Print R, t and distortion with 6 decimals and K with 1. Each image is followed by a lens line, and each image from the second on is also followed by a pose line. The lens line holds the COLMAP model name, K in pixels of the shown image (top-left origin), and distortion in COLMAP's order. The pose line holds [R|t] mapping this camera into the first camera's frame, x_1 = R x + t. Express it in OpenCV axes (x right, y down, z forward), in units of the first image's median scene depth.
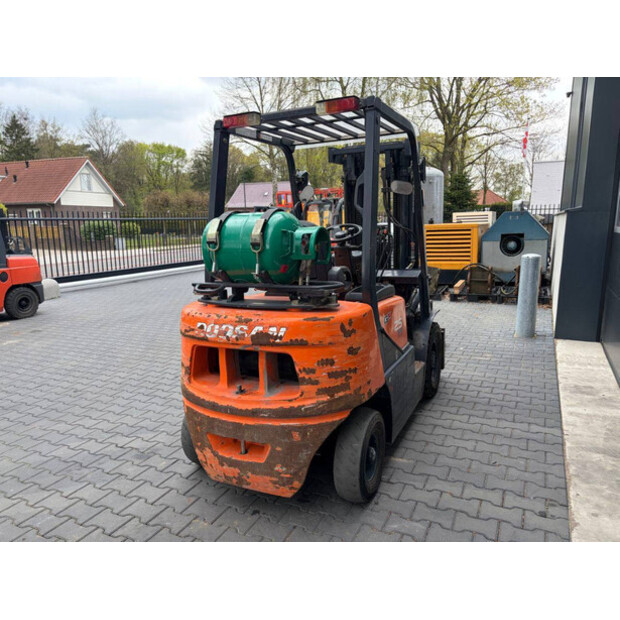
lens RADIAL K [[468.8, 0, 308.1], [0, 468.8, 299.7], [0, 0, 1]] dist [0.047002, -0.056867]
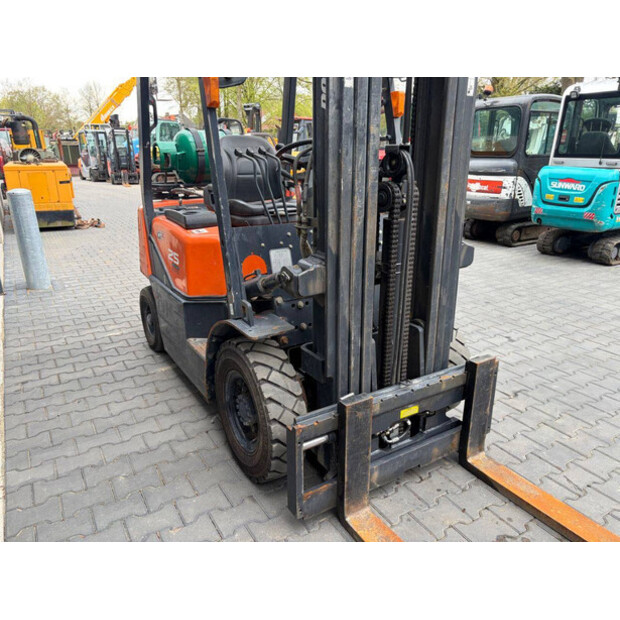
lens RADIAL K [[469.4, 0, 308.6], [0, 469.4, 310.0], [0, 0, 1]] dist [0.042921, -0.047812]
pose [[-0.533594, 0.302637, -0.789739, 0.887313], [-0.118239, 0.897919, 0.423982, -0.299985], [0.837435, 0.319613, -0.443341, 1.834469]]
